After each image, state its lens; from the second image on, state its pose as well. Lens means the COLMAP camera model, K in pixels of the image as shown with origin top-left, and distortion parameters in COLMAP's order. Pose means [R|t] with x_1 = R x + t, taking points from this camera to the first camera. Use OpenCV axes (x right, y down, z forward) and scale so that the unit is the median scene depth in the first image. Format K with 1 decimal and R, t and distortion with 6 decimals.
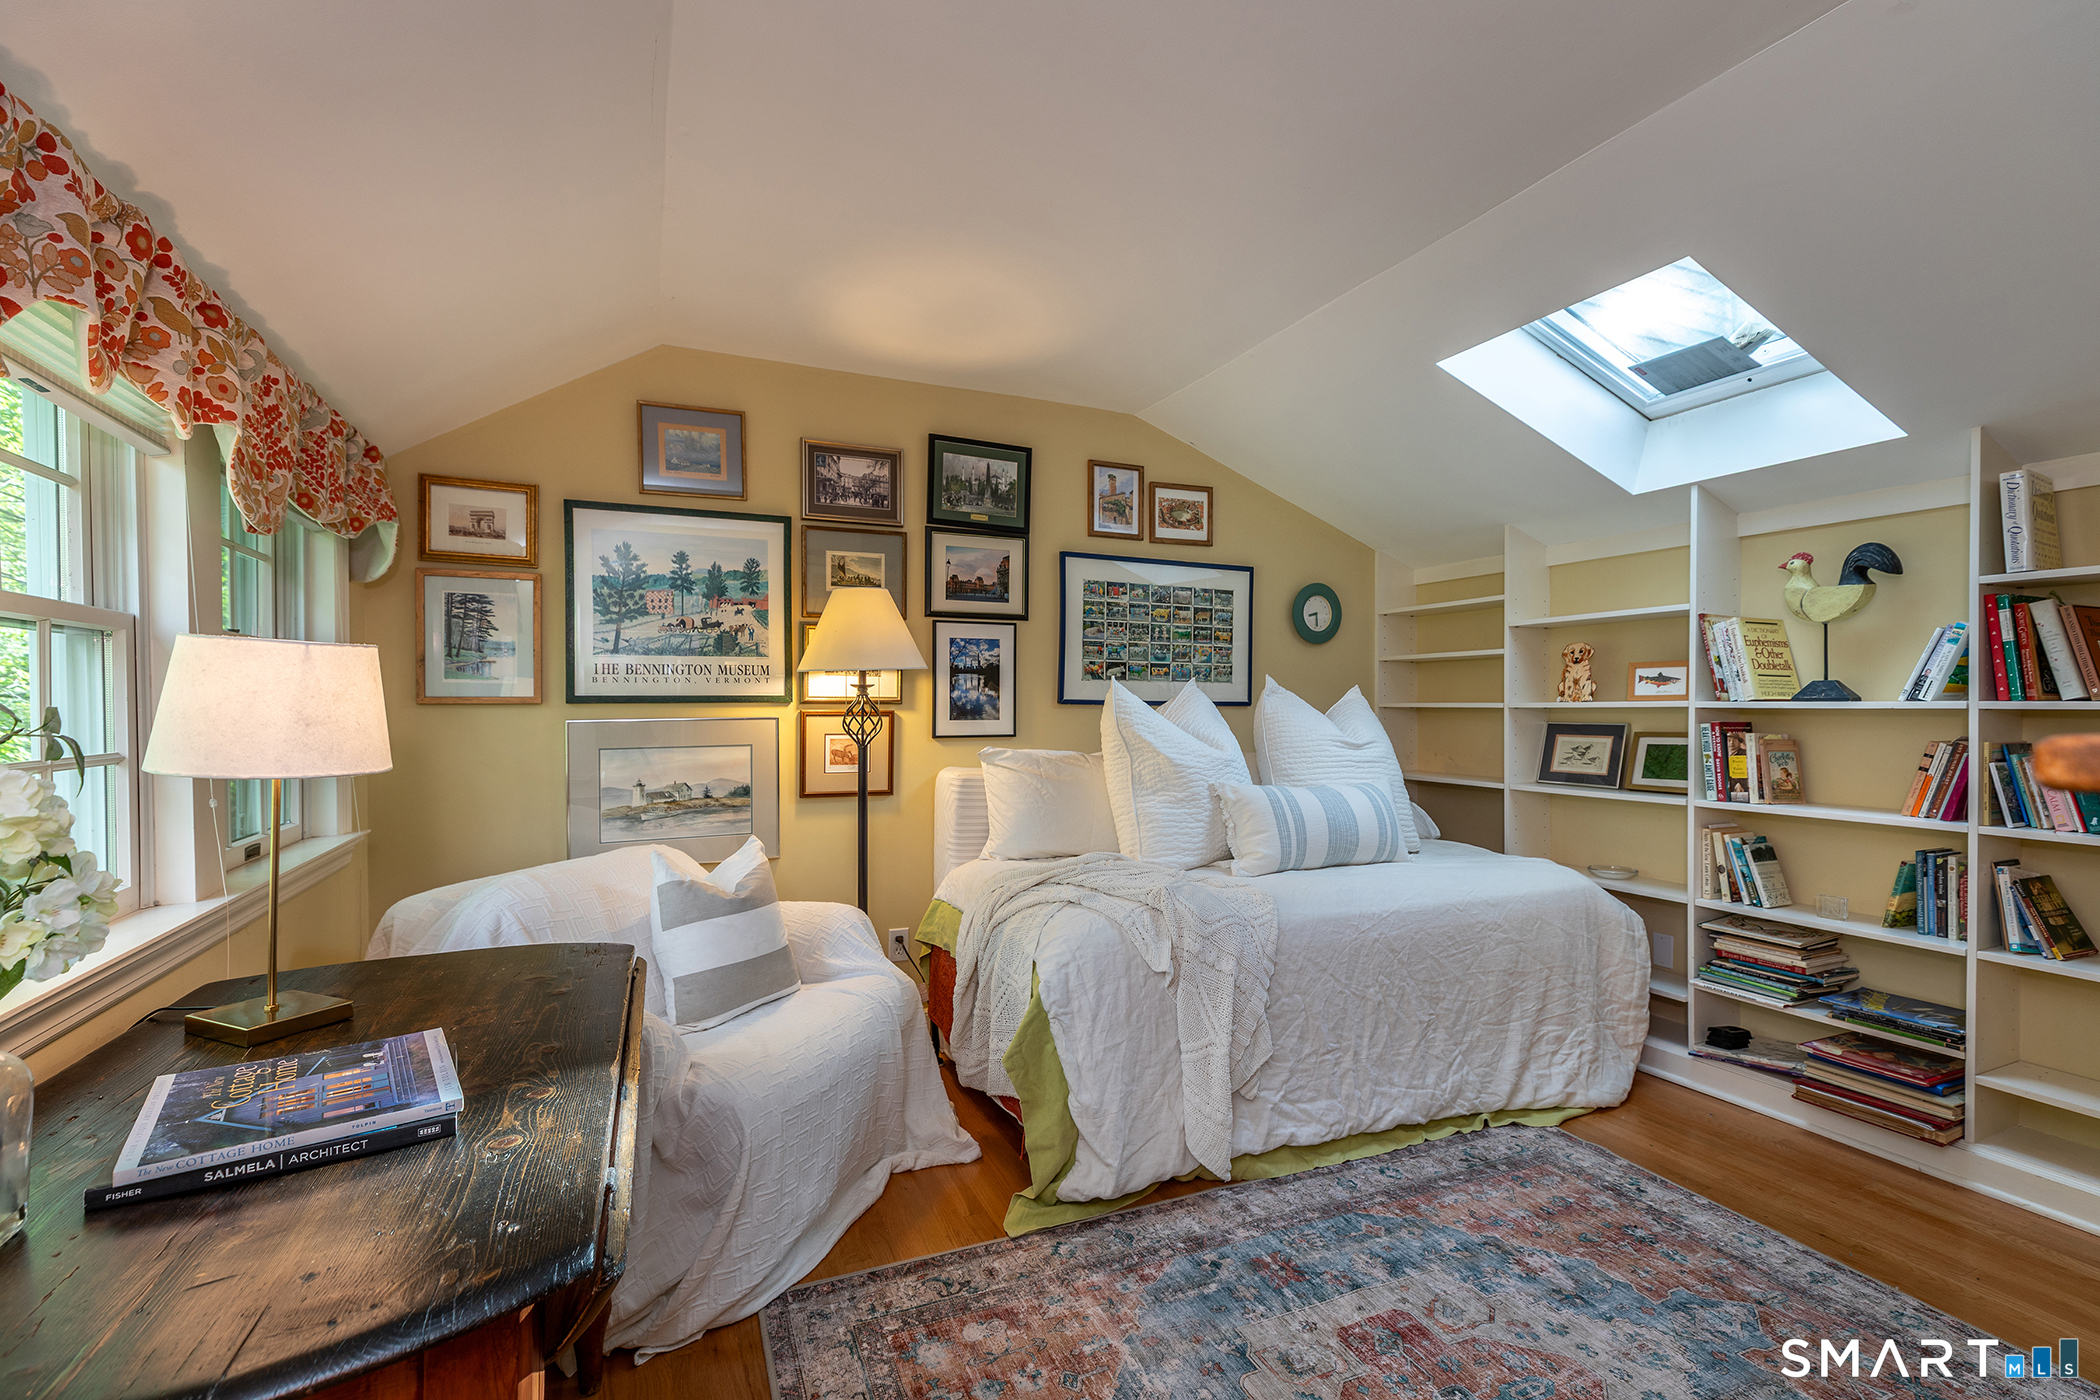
lens RADIAL K [[937.7, 0, 1050.0], [0, 937.7, 700.0], [0, 0, 1]] dist [0.029100, -0.012798]
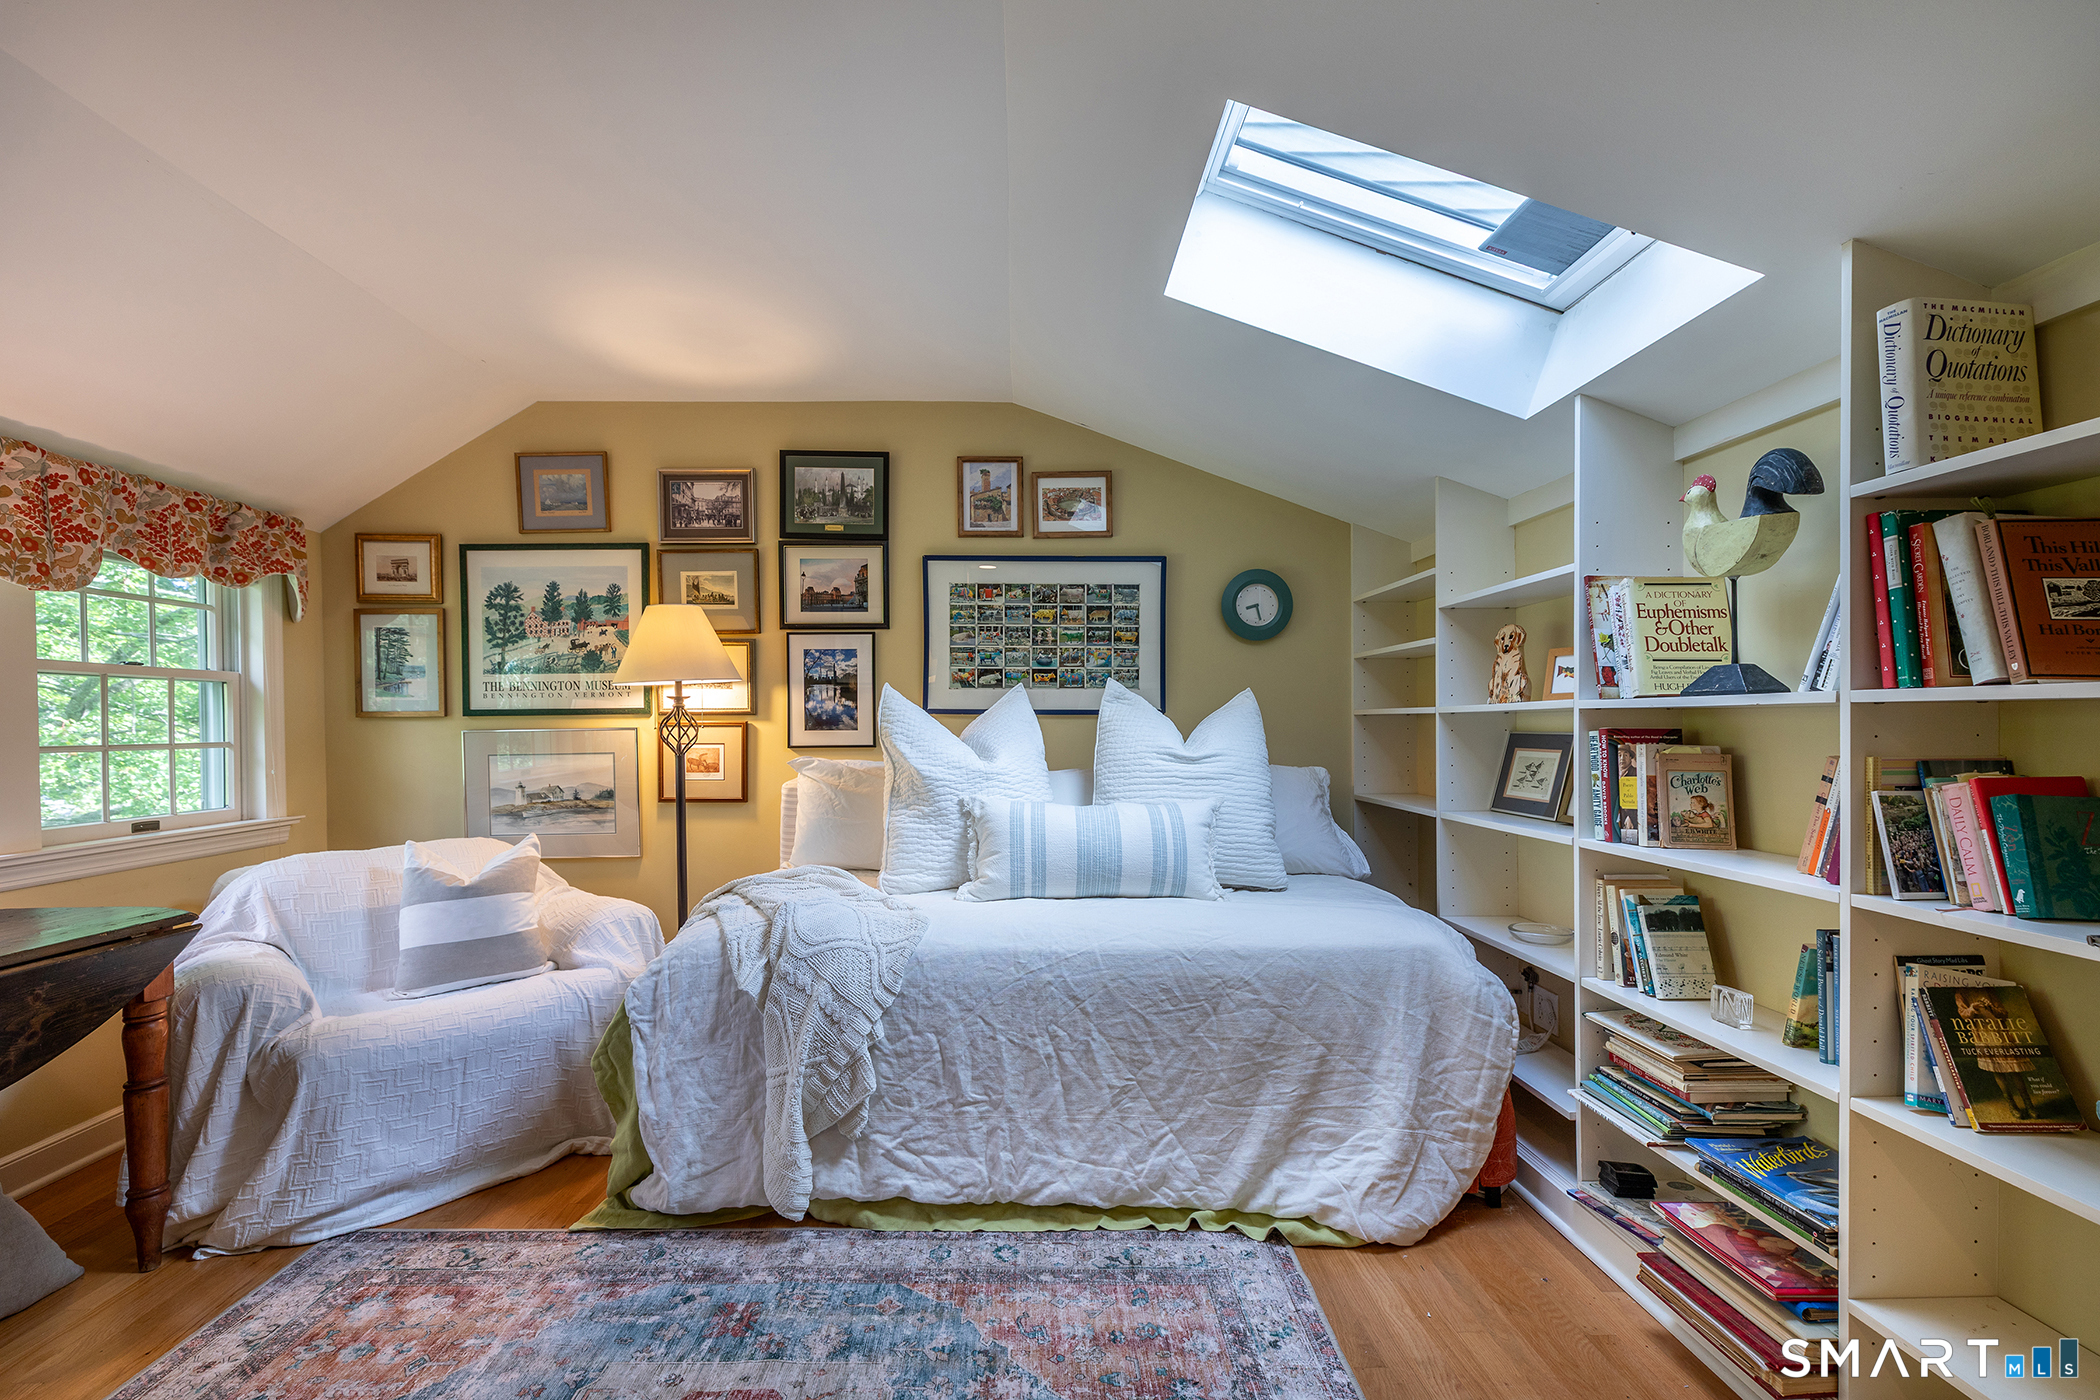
lens RADIAL K [[949.2, 0, 1046.5], [0, 949.2, 723.1], [0, 0, 1]] dist [0.032899, -0.015317]
pose [[0.915397, -0.006056, -0.402506, 0.611426], [0.008480, 0.999955, 0.004240, 0.012650], [0.402462, -0.007295, 0.915408, 0.182735]]
